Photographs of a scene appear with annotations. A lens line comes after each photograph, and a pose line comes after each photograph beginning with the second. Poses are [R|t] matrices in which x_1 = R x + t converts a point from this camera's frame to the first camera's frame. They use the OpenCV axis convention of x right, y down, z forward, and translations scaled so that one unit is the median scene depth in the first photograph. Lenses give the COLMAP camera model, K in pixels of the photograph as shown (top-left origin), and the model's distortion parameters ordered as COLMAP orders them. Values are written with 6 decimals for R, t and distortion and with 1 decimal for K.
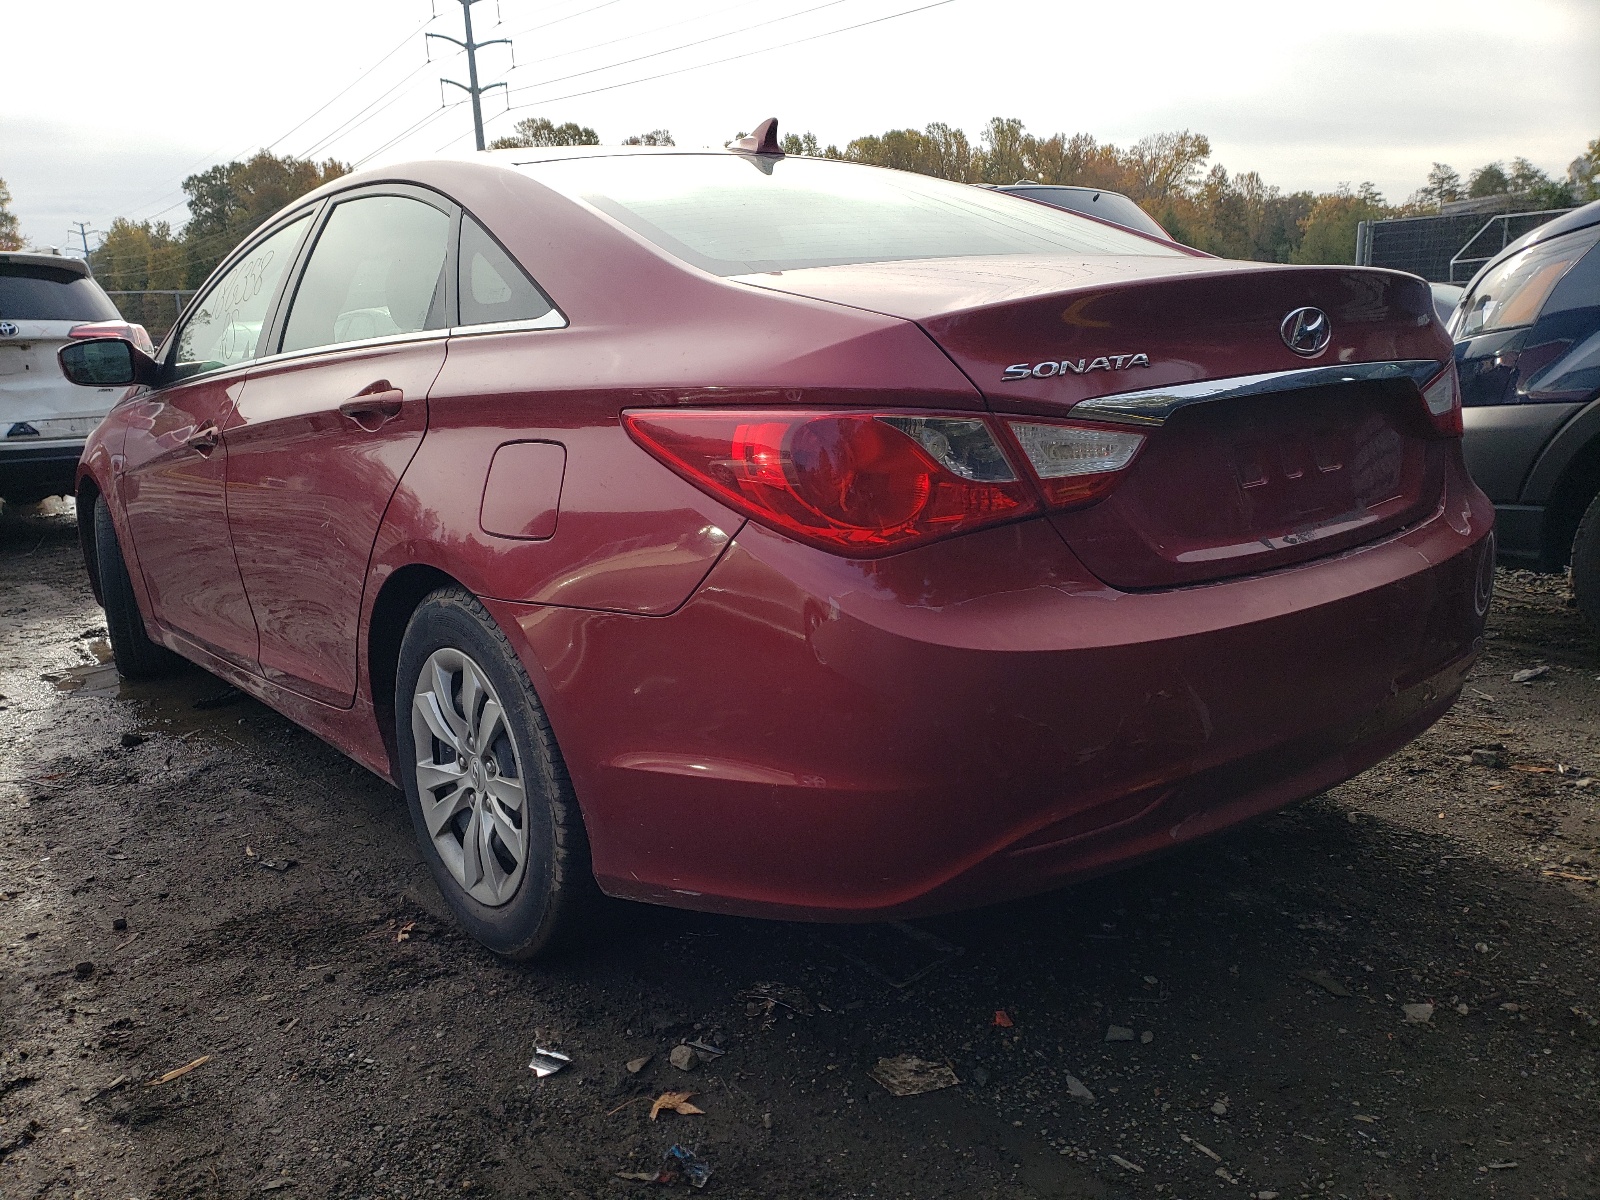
lens RADIAL K [[1194.5, 0, 800.0], [0, 1194.5, 600.0], [0, 0, 1]] dist [0.023285, -0.006015]
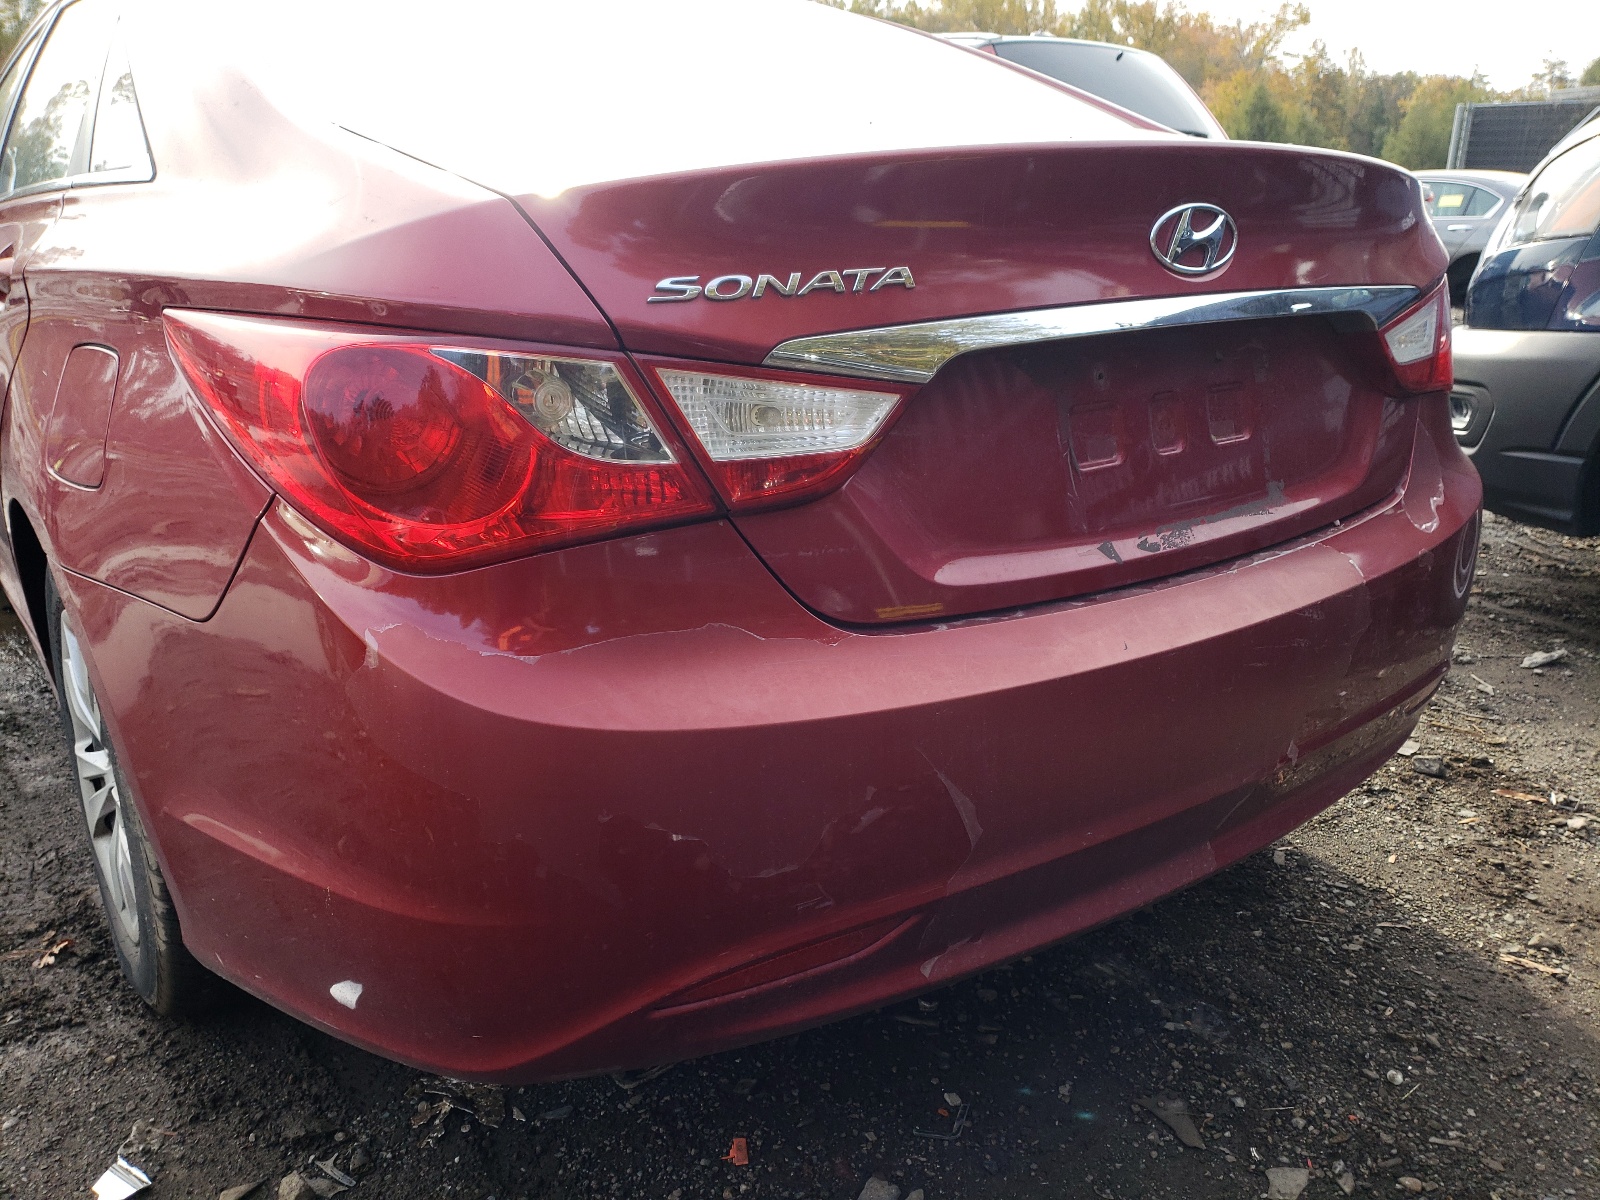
lens RADIAL K [[1242.6, 0, 800.0], [0, 1242.6, 600.0], [0, 0, 1]] dist [0.009900, 0.004018]
pose [[0.998554, 0.051044, -0.016892, 0.189828], [-0.049254, 0.994415, 0.093346, -0.065671], [0.021562, -0.092379, 0.995490, 0.237411]]
